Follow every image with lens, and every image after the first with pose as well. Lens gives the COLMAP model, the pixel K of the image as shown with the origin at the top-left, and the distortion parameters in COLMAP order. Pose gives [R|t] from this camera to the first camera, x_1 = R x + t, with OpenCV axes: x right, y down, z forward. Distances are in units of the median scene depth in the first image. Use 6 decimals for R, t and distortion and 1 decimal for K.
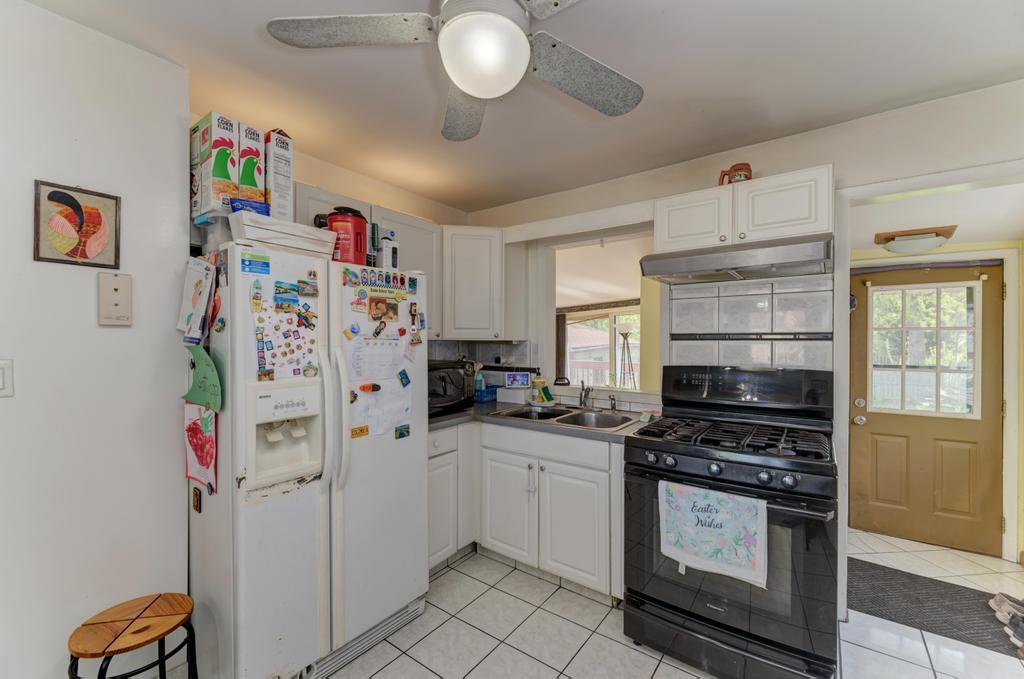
lens RADIAL K [[426.3, 0, 510.0], [0, 426.3, 344.3], [0, 0, 1]] dist [0.003201, 0.000261]
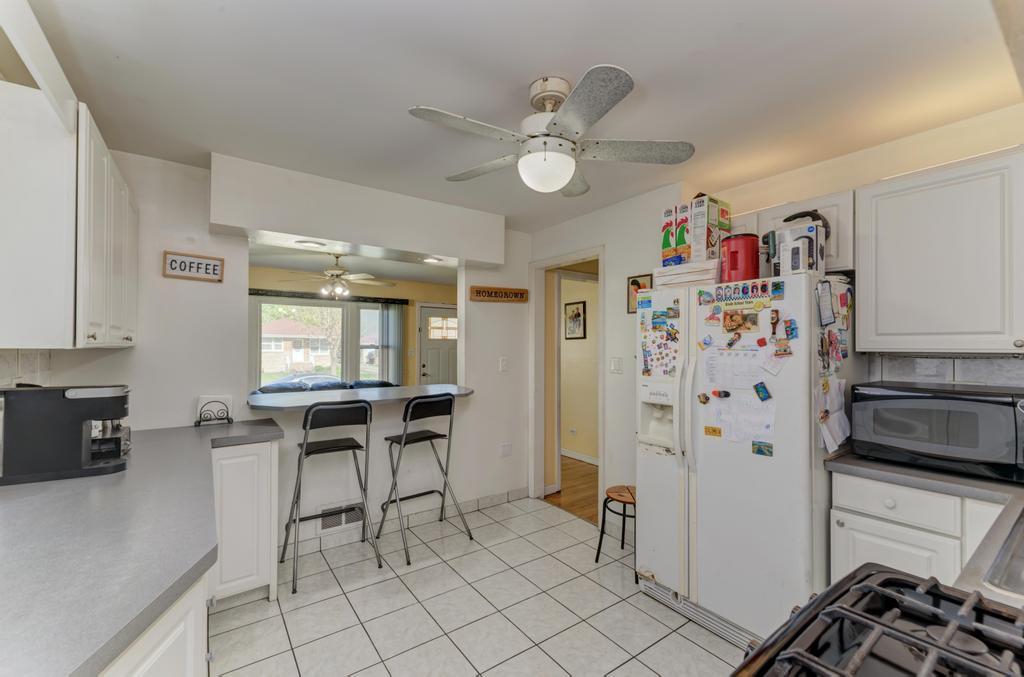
lens RADIAL K [[426.3, 0, 510.0], [0, 426.3, 343.3], [0, 0, 1]] dist [0.003201, 0.000261]
pose [[-0.311606, -0.009570, -0.950163, 0.904889], [-0.015341, 0.999870, -0.005039, -0.015174], [0.950088, 0.013006, -0.311712, 0.845514]]
